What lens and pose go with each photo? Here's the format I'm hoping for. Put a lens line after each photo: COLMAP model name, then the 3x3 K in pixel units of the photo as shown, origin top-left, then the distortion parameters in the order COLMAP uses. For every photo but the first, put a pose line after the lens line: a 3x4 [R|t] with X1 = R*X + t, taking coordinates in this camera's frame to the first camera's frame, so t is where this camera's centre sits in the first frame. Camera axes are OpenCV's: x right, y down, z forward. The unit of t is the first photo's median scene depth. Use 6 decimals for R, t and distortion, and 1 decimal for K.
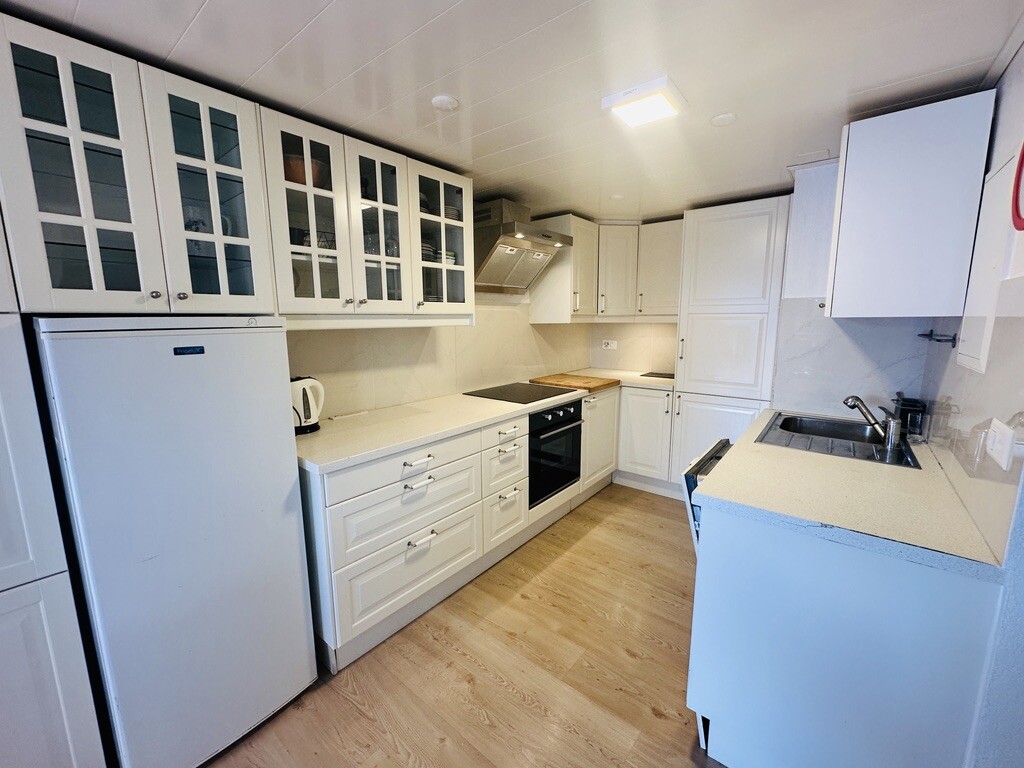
lens RADIAL K [[417.8, 0, 505.9], [0, 417.8, 383.0], [0, 0, 1]] dist [-0.004151, -0.000072]
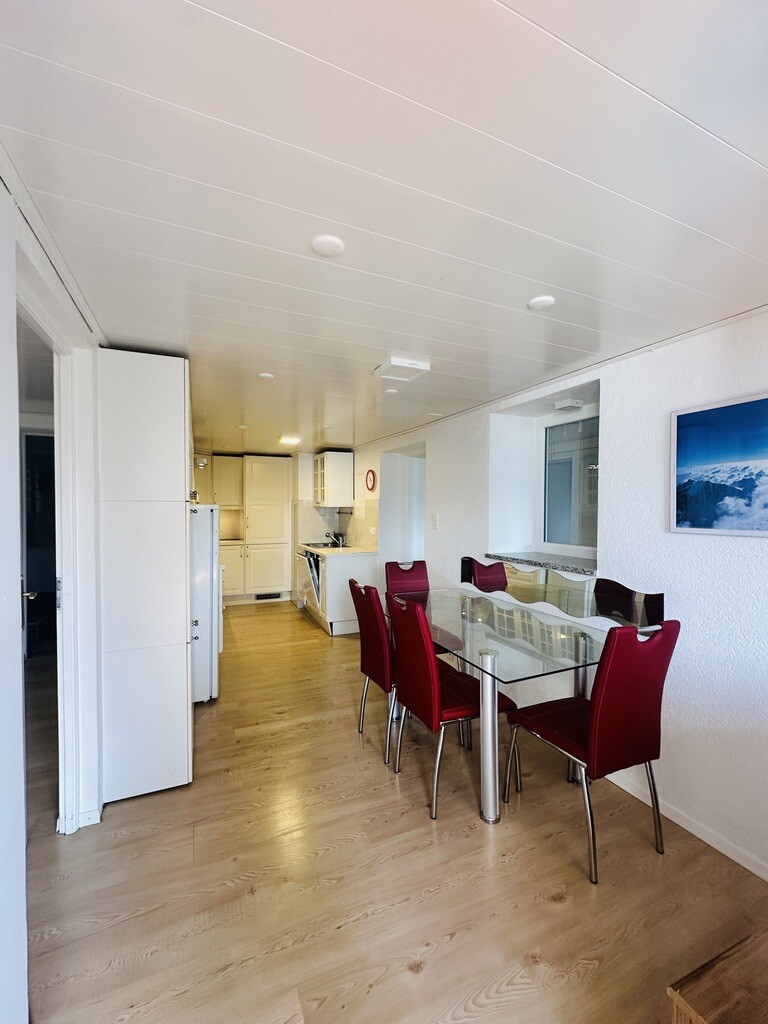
lens RADIAL K [[417.8, 0, 384.0], [0, 417.8, 511.6], [0, 0, 1]] dist [-0.004151, -0.000072]
pose [[0.451185, -0.006487, 0.892407, -1.789969], [0.133137, 0.989272, -0.060121, 0.122513], [-0.882444, 0.145938, 0.447208, -0.789536]]
